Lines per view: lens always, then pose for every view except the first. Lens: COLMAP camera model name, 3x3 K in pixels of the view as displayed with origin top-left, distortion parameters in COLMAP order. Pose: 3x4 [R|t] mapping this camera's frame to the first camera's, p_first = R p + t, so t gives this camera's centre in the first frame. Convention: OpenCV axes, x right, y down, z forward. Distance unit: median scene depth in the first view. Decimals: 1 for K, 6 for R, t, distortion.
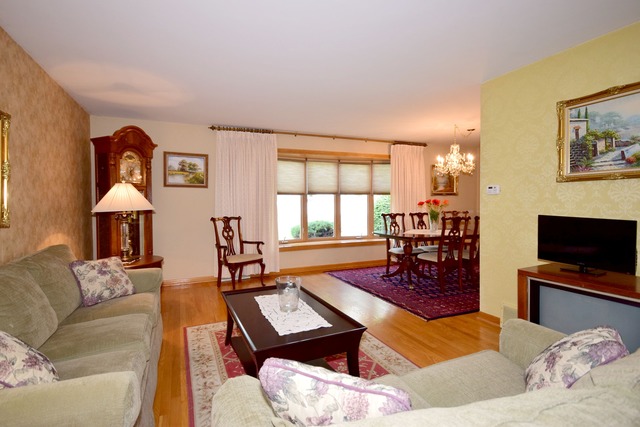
lens RADIAL K [[315.6, 0, 311.4], [0, 315.6, 207.8], [0, 0, 1]] dist [0.012738, 0.001001]
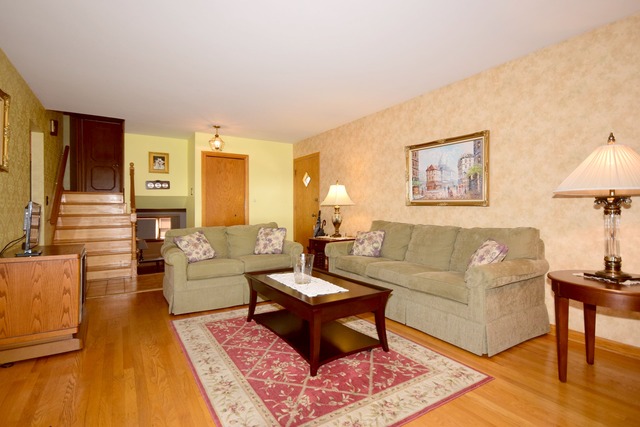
lens RADIAL K [[315.6, 0, 318.6], [0, 315.6, 206.8], [0, 0, 1]] dist [0.012738, 0.001001]
pose [[-0.985035, 0.011098, -0.171998, 0.031668], [0.008821, 0.999863, 0.013999, 0.015754], [0.172130, 0.012273, -0.984998, 1.025979]]
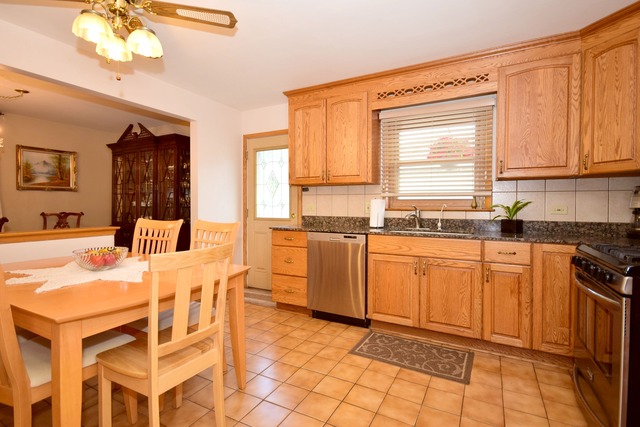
lens RADIAL K [[315.6, 0, 319.3], [0, 315.6, 211.0], [0, 0, 1]] dist [0.012738, 0.001001]
pose [[0.783532, -0.005177, 0.621330, 0.638452], [0.005369, 0.999984, 0.001561, 0.013005], [-0.621328, 0.002112, 0.783548, 0.066709]]
